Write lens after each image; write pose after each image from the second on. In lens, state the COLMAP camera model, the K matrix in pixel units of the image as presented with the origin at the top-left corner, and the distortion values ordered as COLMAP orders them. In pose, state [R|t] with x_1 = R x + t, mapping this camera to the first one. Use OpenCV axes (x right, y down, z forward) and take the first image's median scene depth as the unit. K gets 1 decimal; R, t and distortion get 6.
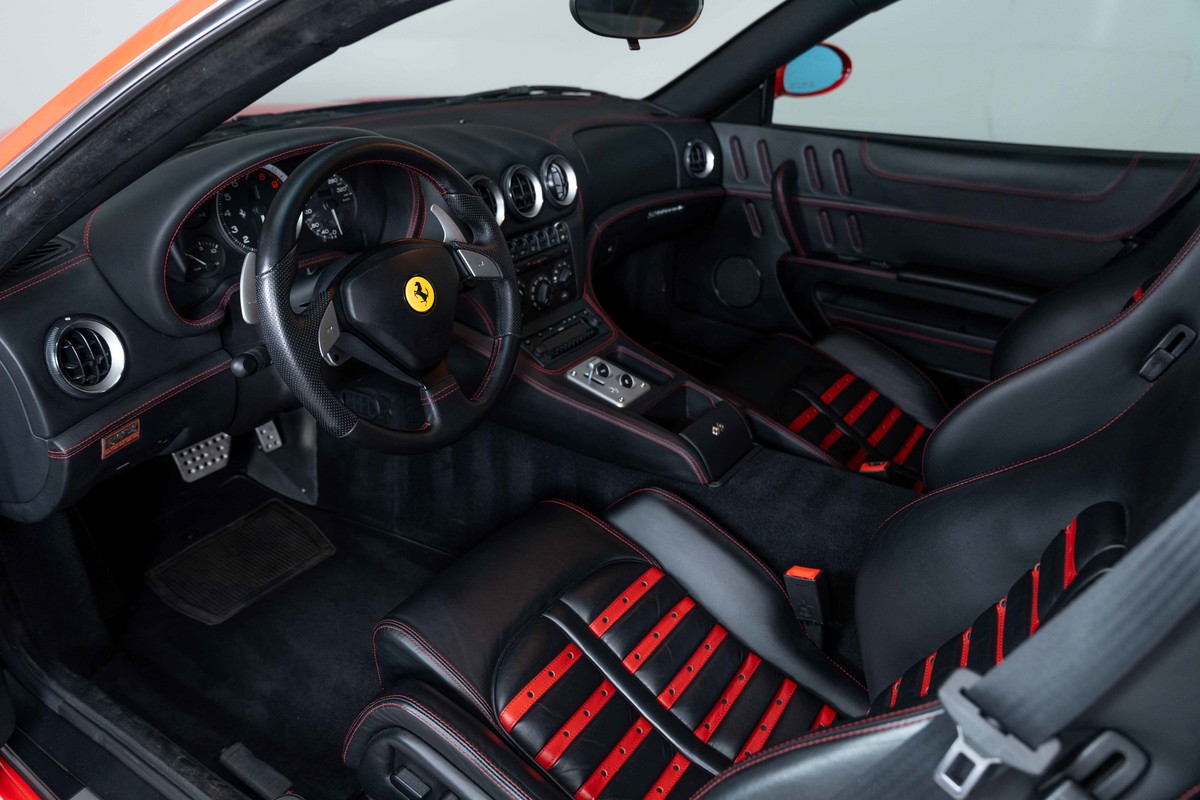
lens RADIAL K [[880.4, 0, 595.3], [0, 880.4, 406.1], [0, 0, 1]] dist [-0.006191, 0.003526]
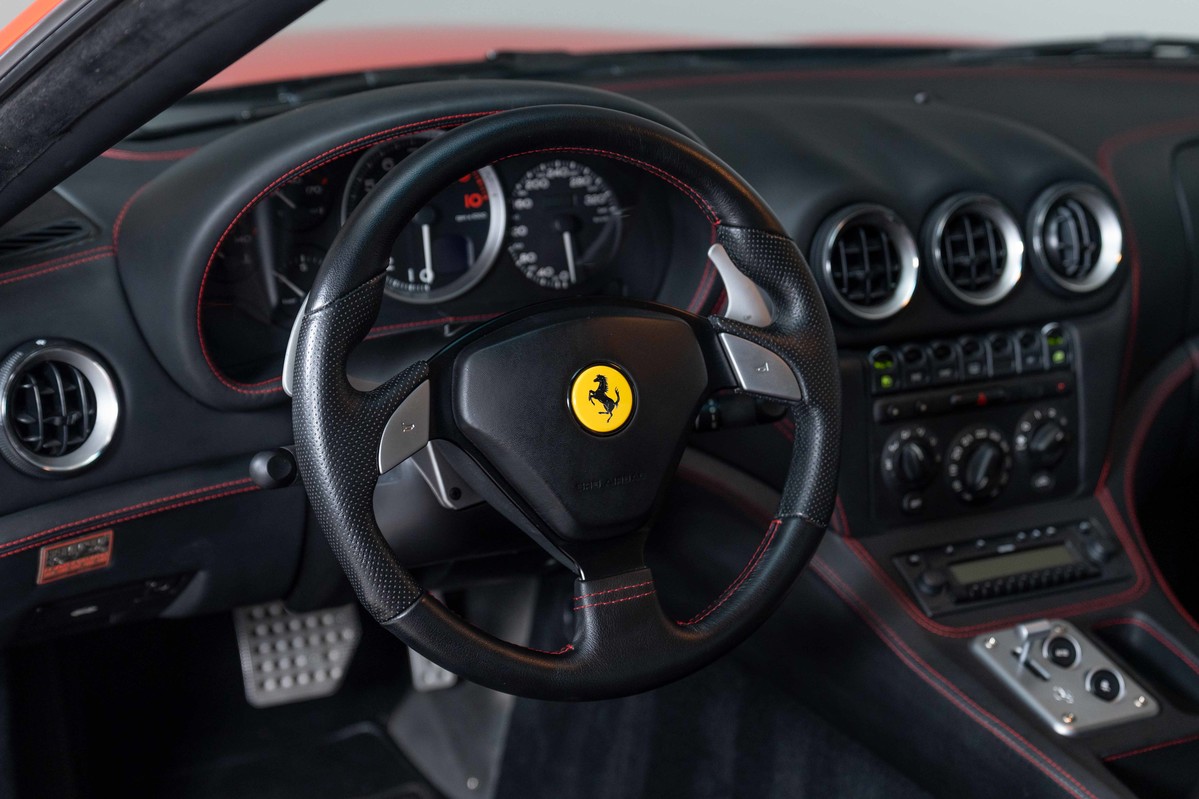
lens RADIAL K [[2228.8, 0, 599.5], [0, 2228.8, 399.5], [0, 0, 1]] dist [0.045343, -0.012992]
pose [[0.882457, 0.149827, -0.445895, 0.289835], [-0.224811, 0.966985, -0.119997, 0.025106], [0.413195, 0.206134, 0.887005, -0.137331]]
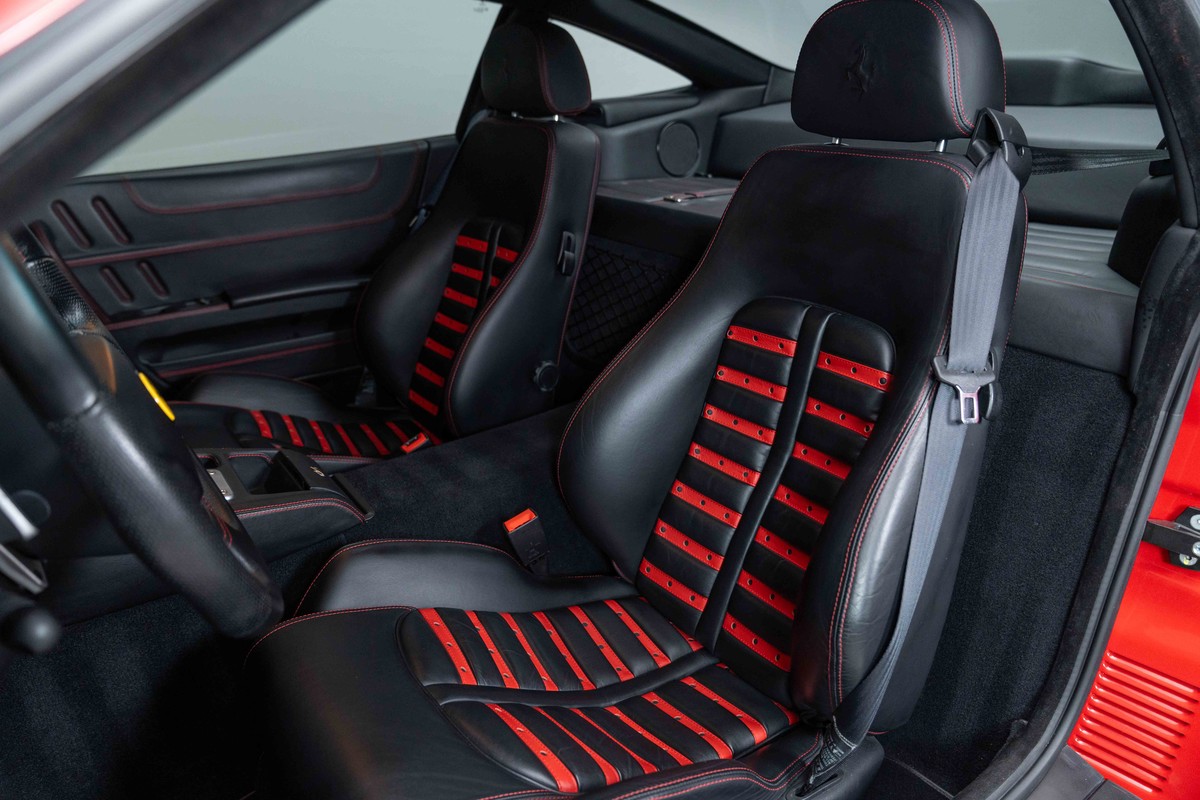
lens RADIAL K [[834.8, 0, 608.0], [0, 834.8, 394.7], [0, 0, 1]] dist [-0.023856, 0.006130]
pose [[0.336932, -0.360907, 0.869611, -0.444300], [0.433021, 0.879537, 0.197251, -0.077356], [-0.836044, 0.310099, 0.452624, 0.337175]]
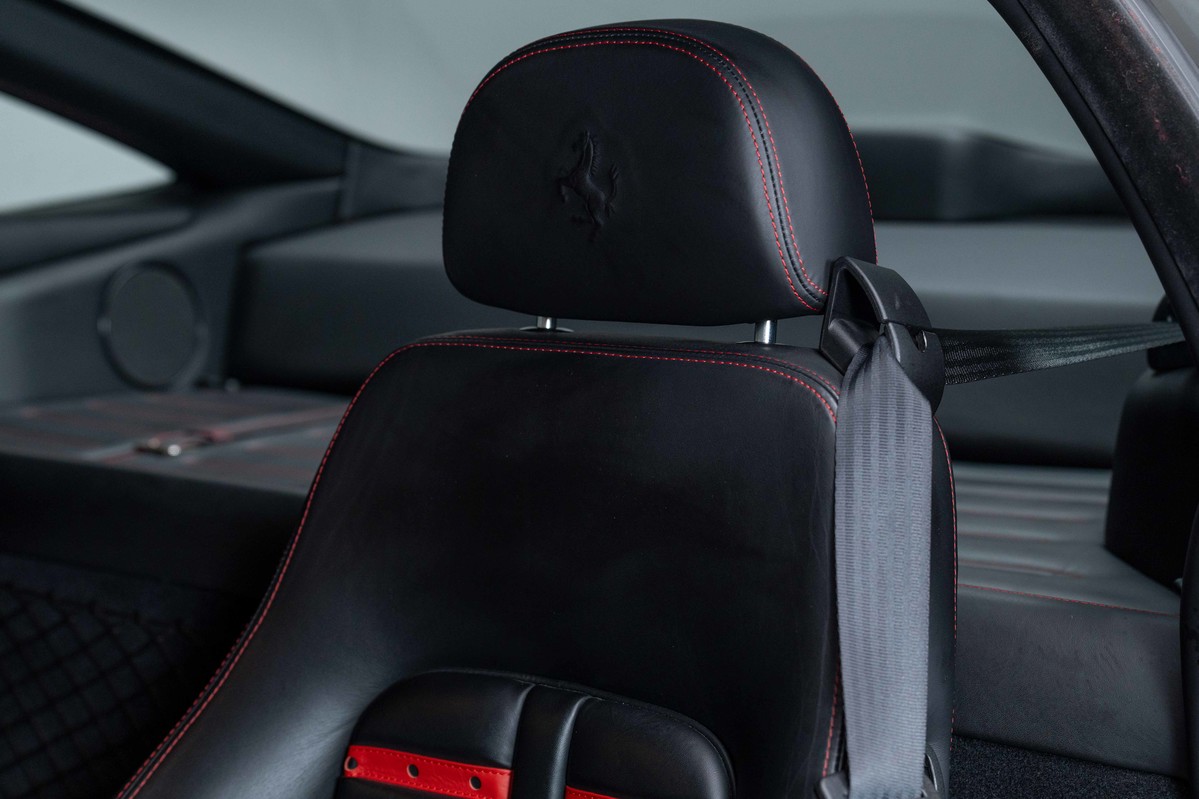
lens RADIAL K [[2017.1, 0, 653.6], [0, 2017.1, 399.4], [0, 0, 1]] dist [-0.019931, 0.007956]
pose [[0.008012, -0.147876, 0.988973, -0.480191], [0.451306, 0.883085, 0.128387, -0.103143], [-0.892333, 0.445301, 0.073812, 0.346252]]
